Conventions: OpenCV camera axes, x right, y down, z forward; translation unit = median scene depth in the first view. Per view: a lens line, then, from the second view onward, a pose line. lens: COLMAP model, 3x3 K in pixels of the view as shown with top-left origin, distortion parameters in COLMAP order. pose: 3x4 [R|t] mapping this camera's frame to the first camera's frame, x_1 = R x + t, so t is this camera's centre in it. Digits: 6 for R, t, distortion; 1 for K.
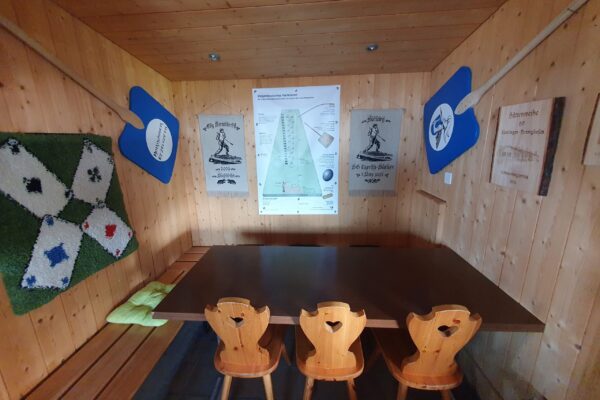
lens RADIAL K [[235.5, 0, 297.6], [0, 235.5, 201.2], [0, 0, 1]] dist [0.004479, -0.000047]
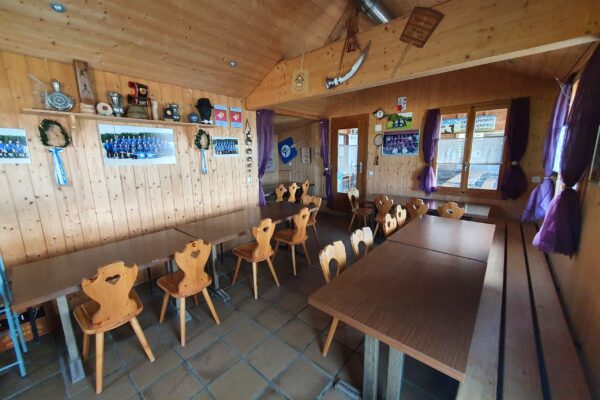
lens RADIAL K [[235.5, 0, 292.7], [0, 235.5, 197.5], [0, 0, 1]] dist [0.004479, -0.000047]
pose [[0.623803, -0.151033, 0.766850, -2.764077], [0.211667, 0.977132, 0.020266, 0.425665], [-0.752375, 0.149675, 0.641506, -1.648300]]
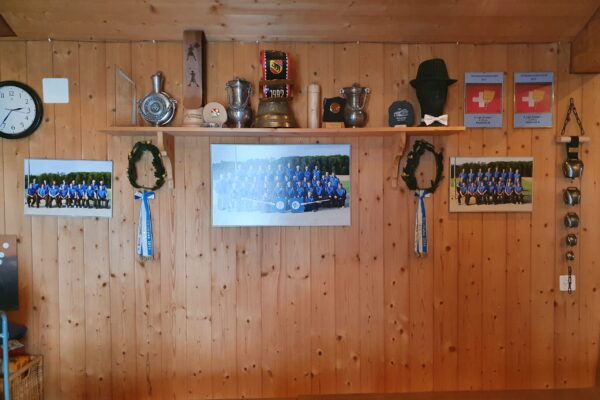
lens RADIAL K [[460.6, 0, 299.8], [0, 460.6, 204.8], [0, 0, 1]] dist [0.050404, -0.052697]
pose [[0.996297, -0.005529, 0.085799, -2.084536], [0.024175, 0.975683, -0.217849, 0.242665], [-0.082508, 0.219117, 0.972204, -1.215696]]
